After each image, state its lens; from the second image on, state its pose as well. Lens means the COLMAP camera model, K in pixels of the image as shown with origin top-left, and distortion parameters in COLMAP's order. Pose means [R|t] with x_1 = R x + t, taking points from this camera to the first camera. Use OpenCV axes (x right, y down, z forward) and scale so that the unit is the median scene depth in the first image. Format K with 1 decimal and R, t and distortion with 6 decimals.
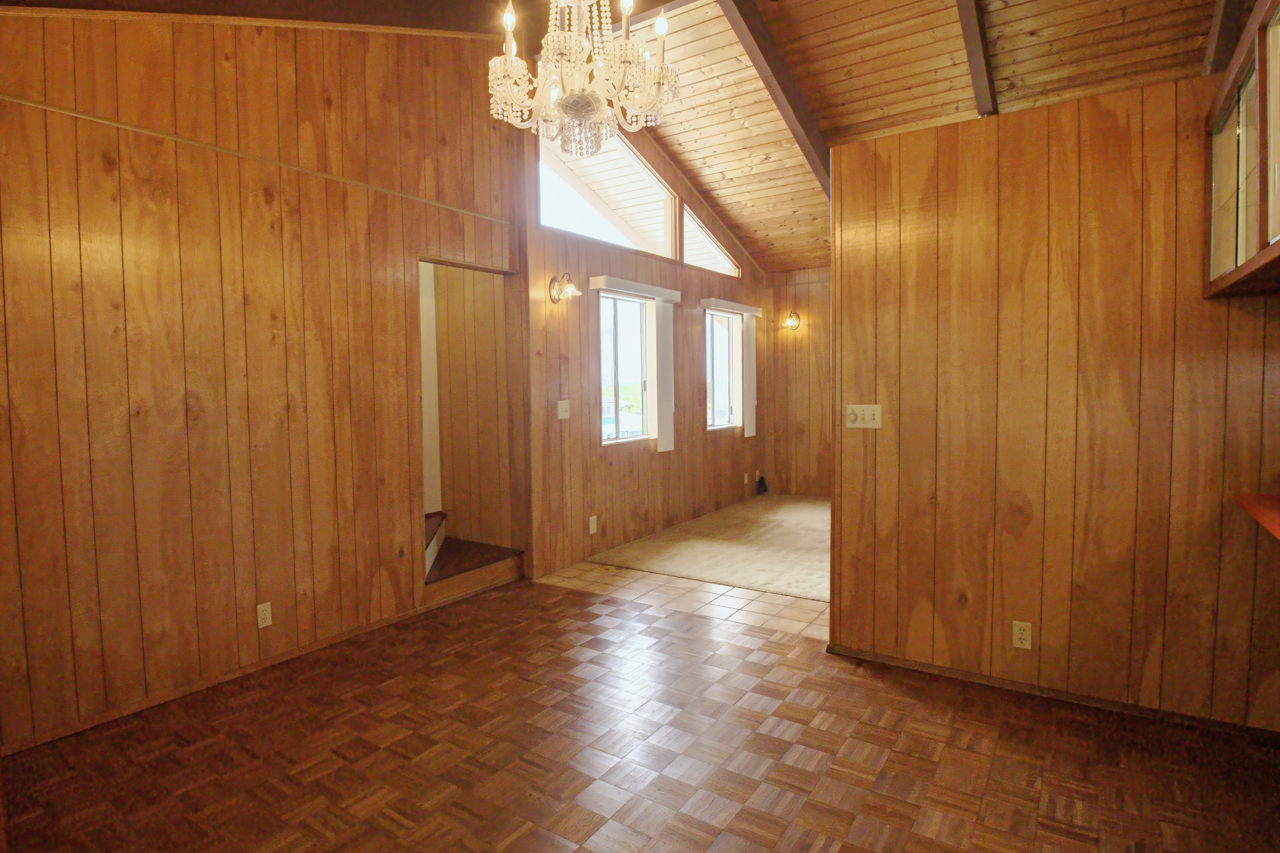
lens RADIAL K [[689.7, 0, 637.0], [0, 689.7, 420.8], [0, 0, 1]] dist [0.001497, 0.000078]
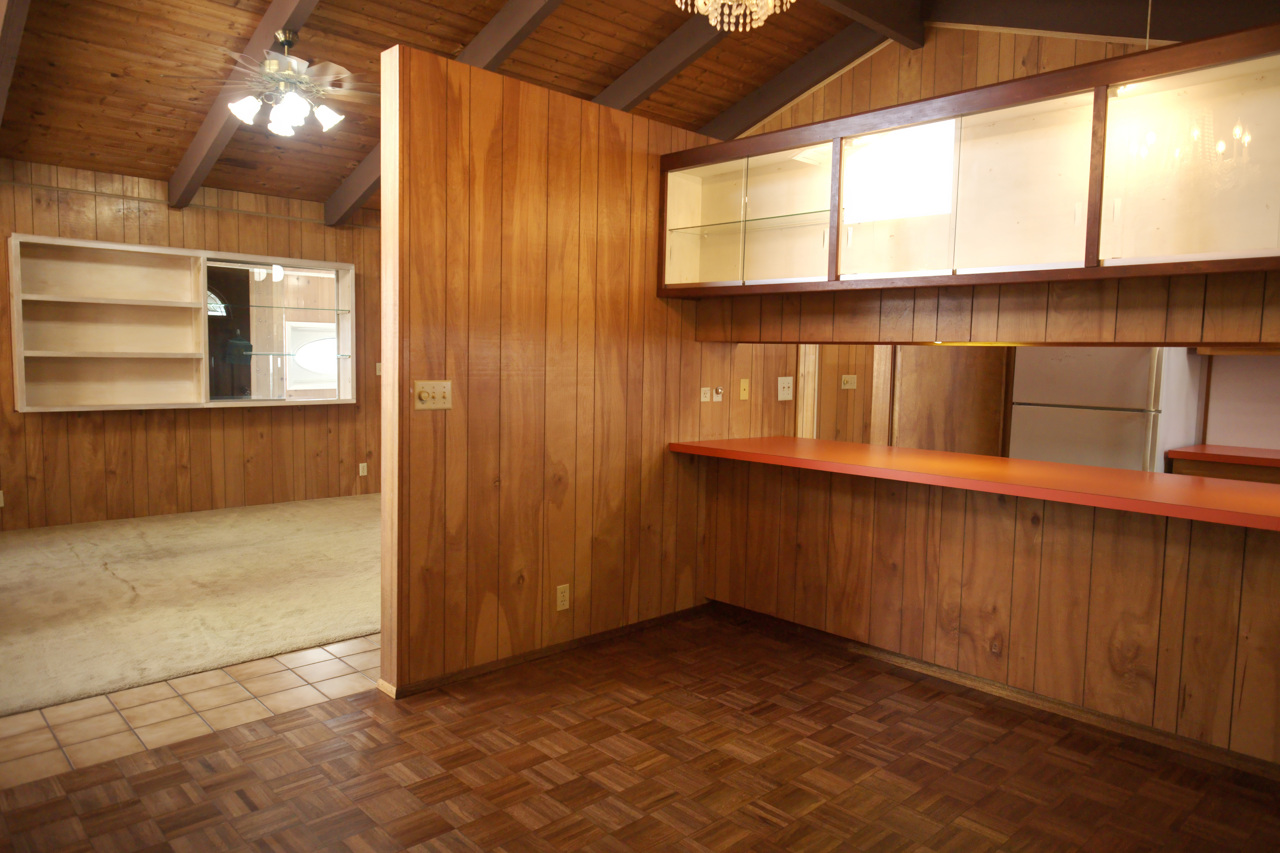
lens RADIAL K [[838.3, 0, 611.2], [0, 838.3, 425.9], [0, 0, 1]] dist [0.004005, 0.001185]
pose [[0.233845, -0.062765, 0.970246, -0.654943], [0.026501, 0.997955, 0.058170, -0.024299], [-0.971913, 0.012110, 0.235030, 0.623411]]
